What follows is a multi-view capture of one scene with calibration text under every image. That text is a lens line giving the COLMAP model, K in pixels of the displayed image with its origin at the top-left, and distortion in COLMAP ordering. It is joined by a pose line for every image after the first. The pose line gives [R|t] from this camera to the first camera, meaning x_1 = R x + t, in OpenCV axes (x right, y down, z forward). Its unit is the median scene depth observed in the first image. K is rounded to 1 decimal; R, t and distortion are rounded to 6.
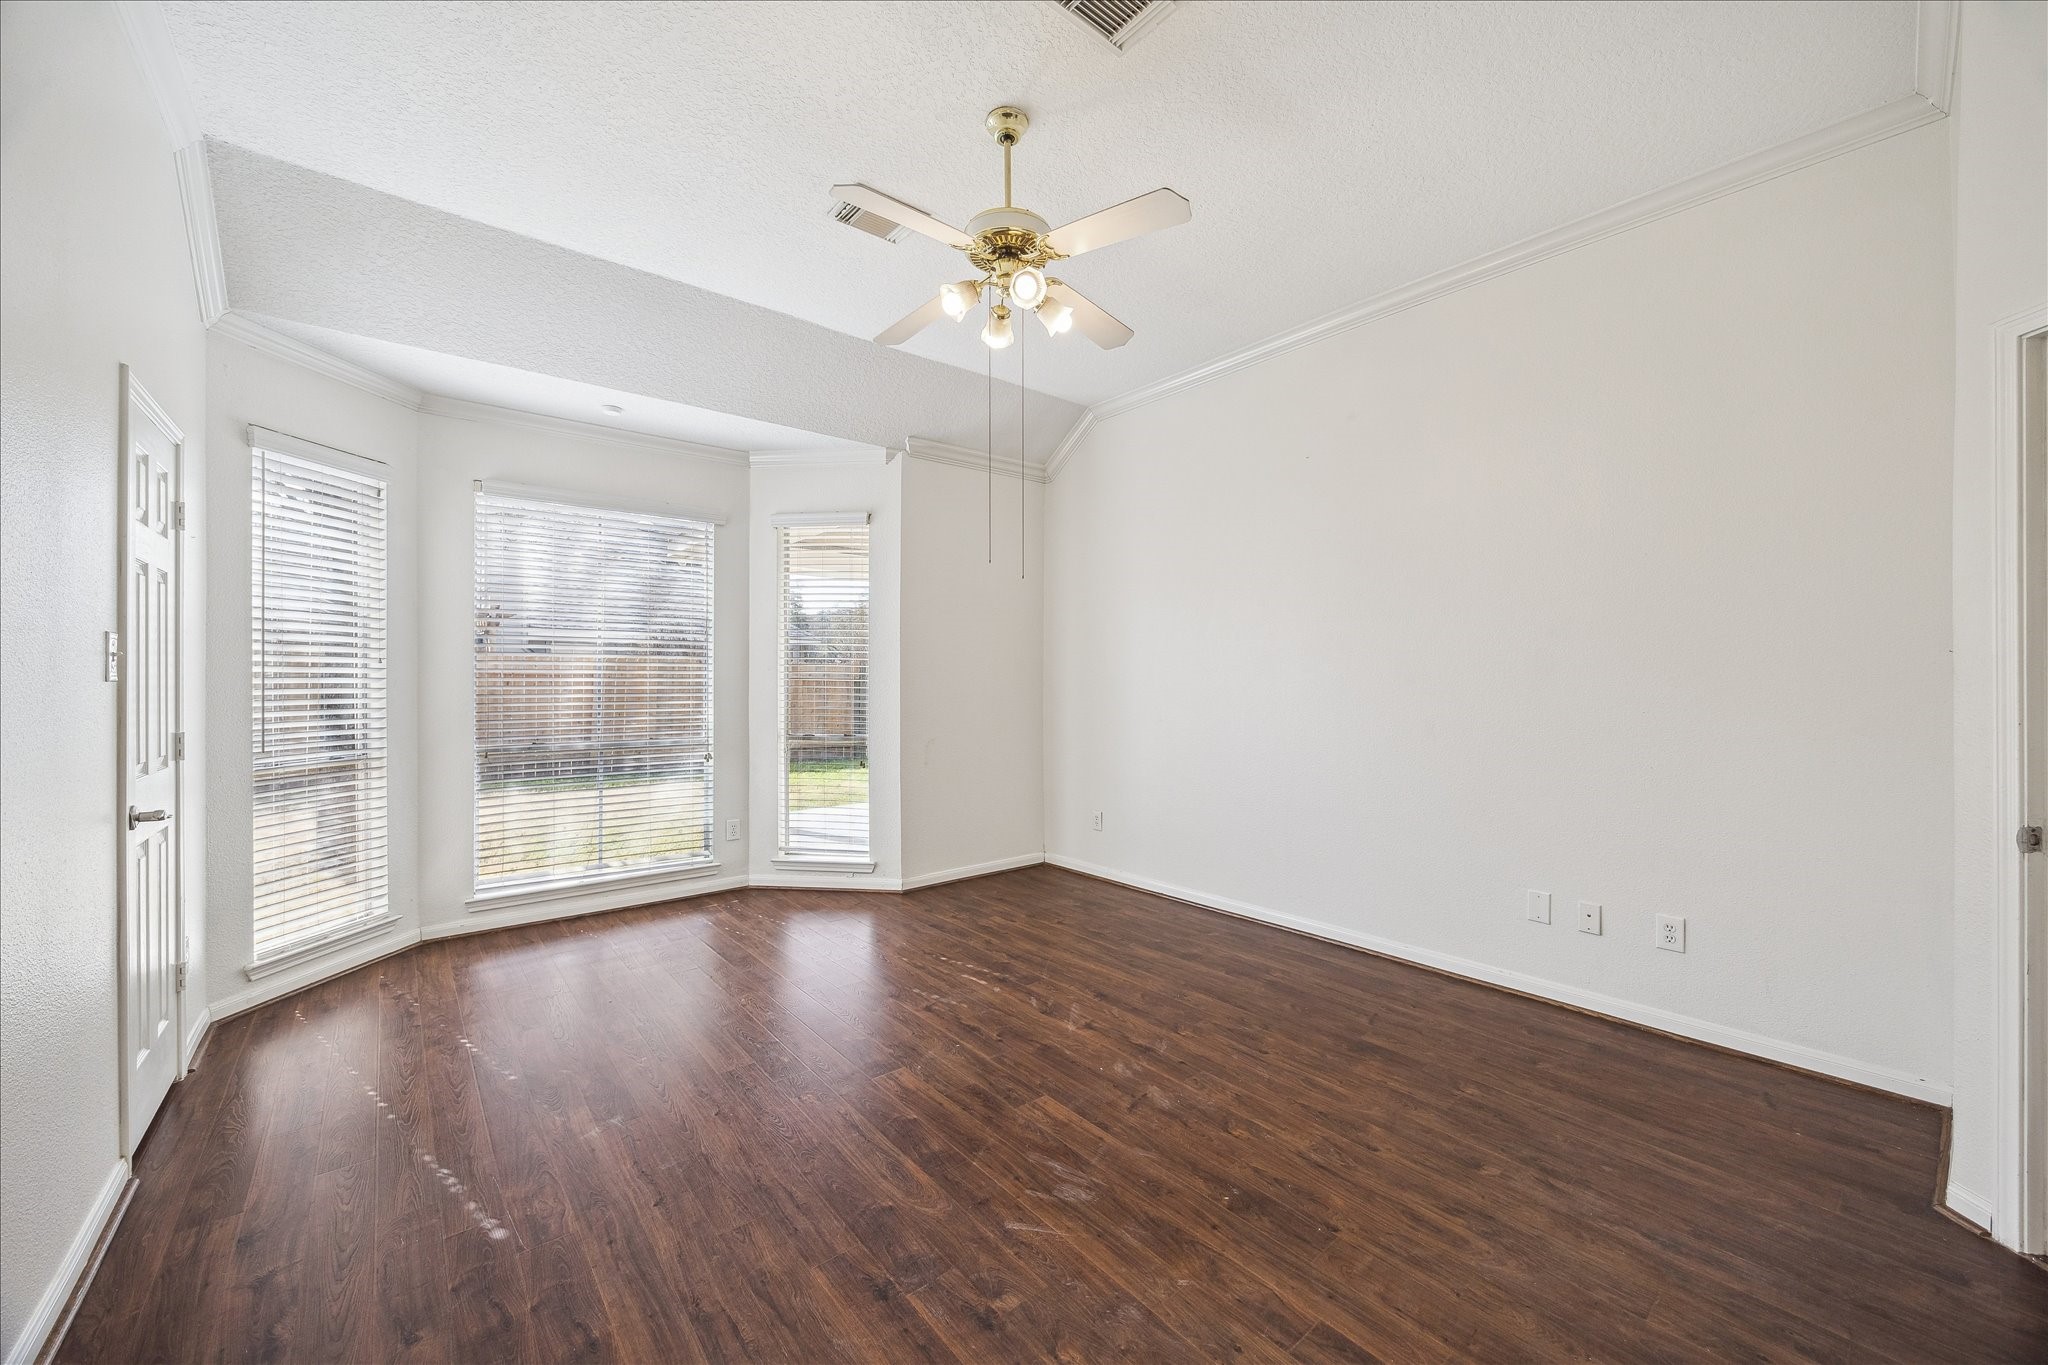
lens RADIAL K [[786.7, 0, 1032.3], [0, 786.7, 672.0], [0, 0, 1]] dist [-0.000832, 0.000094]
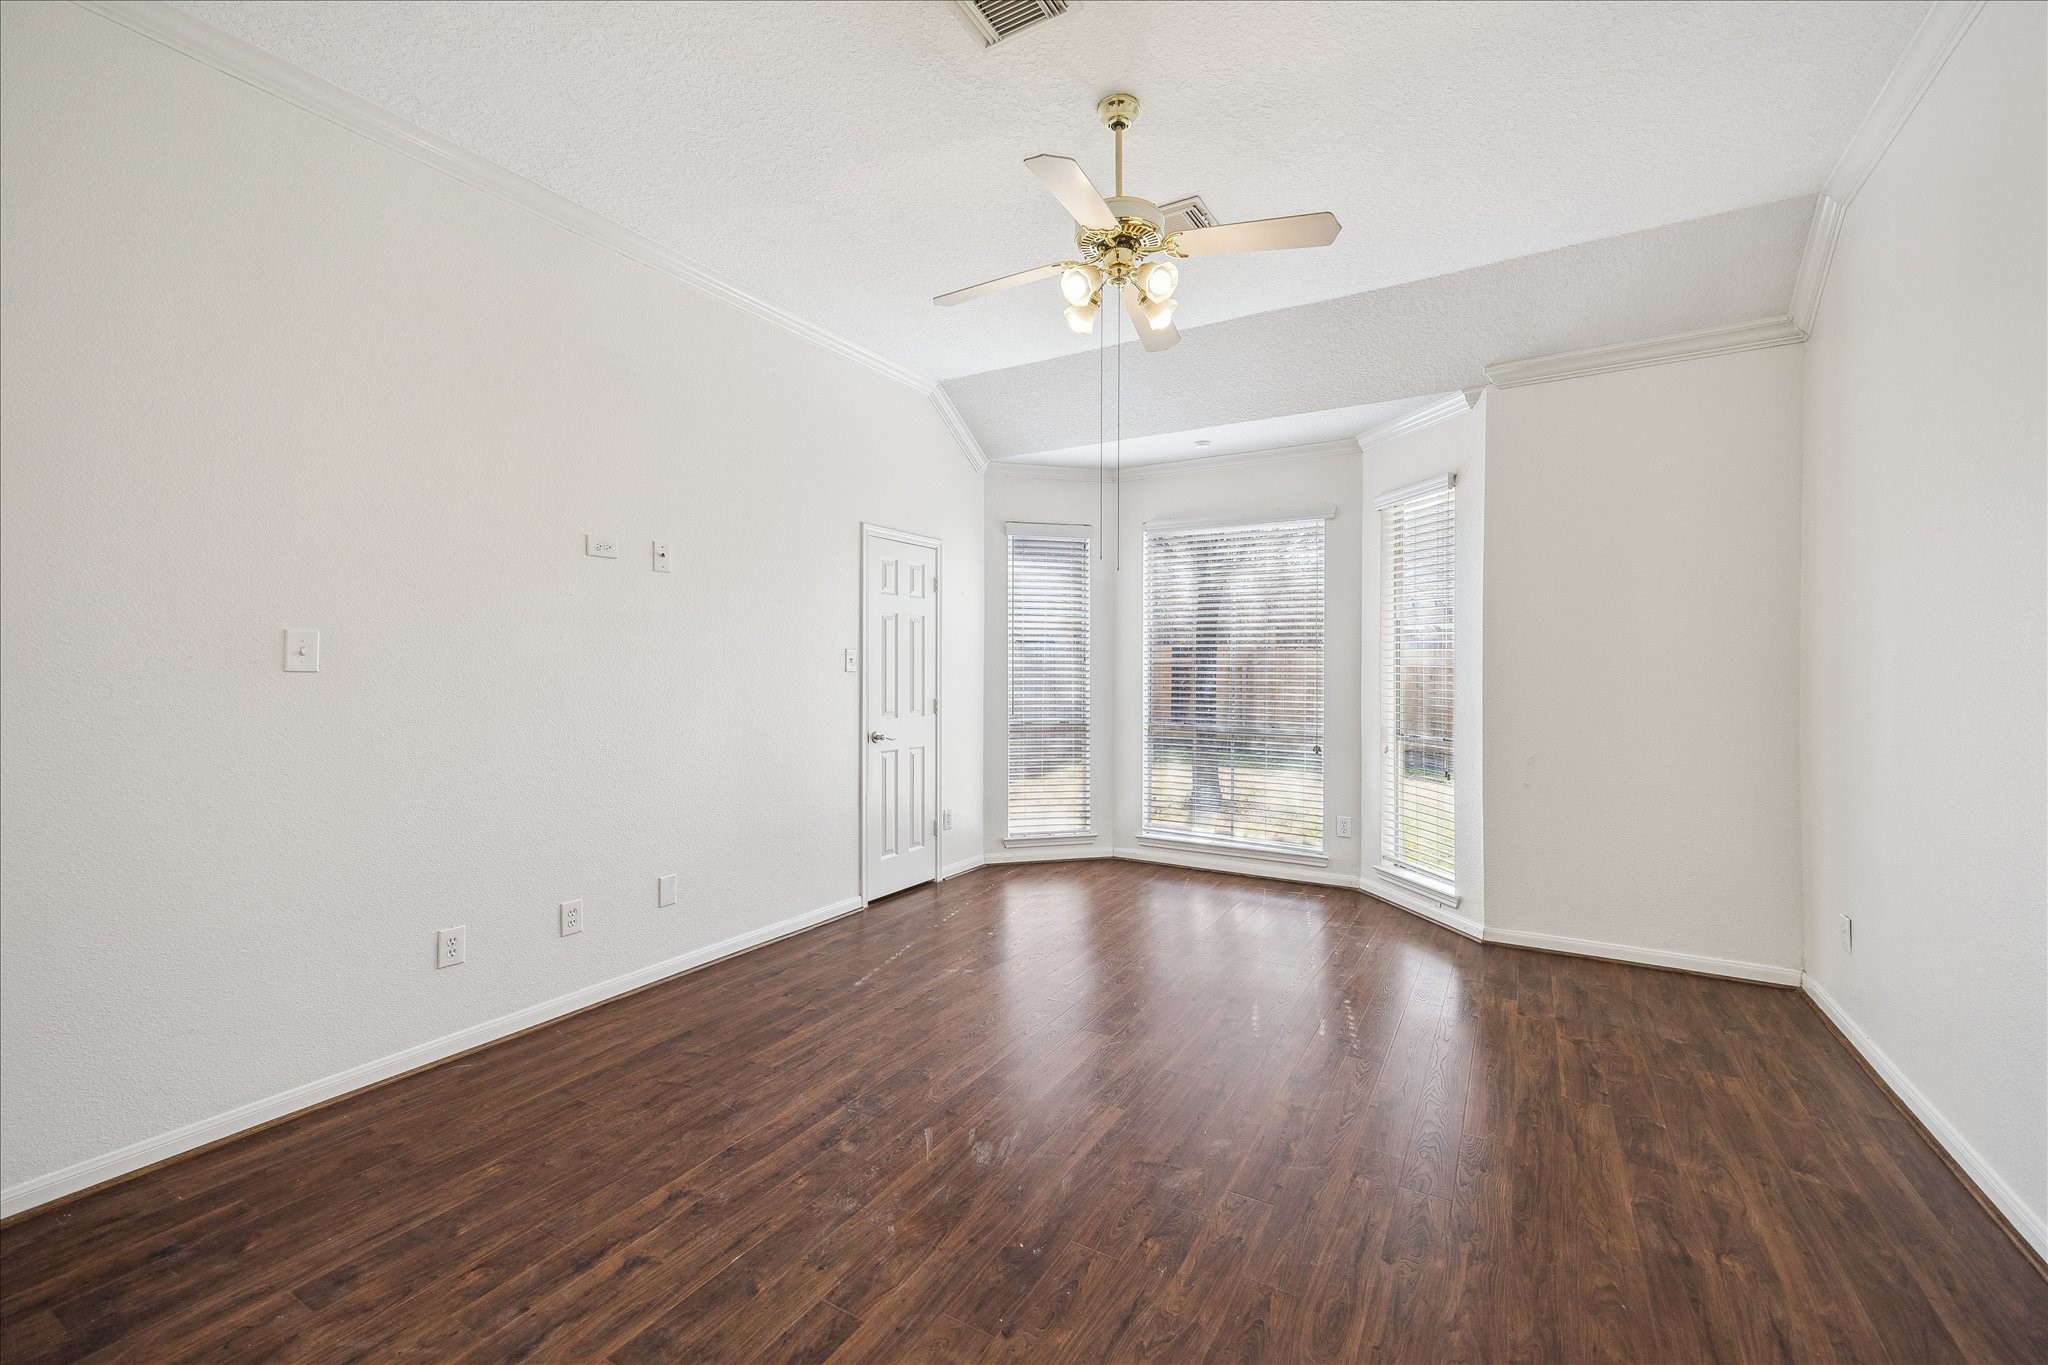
lens RADIAL K [[838.7, 0, 1024.3], [0, 838.7, 664.9], [0, 0, 1]] dist [0.008902, 0.000200]
pose [[0.332645, -0.002920, -0.943048, 0.561001], [0.003701, 0.999992, -0.001791, -0.000576], [0.943045, -0.002894, 0.332653, 0.326424]]
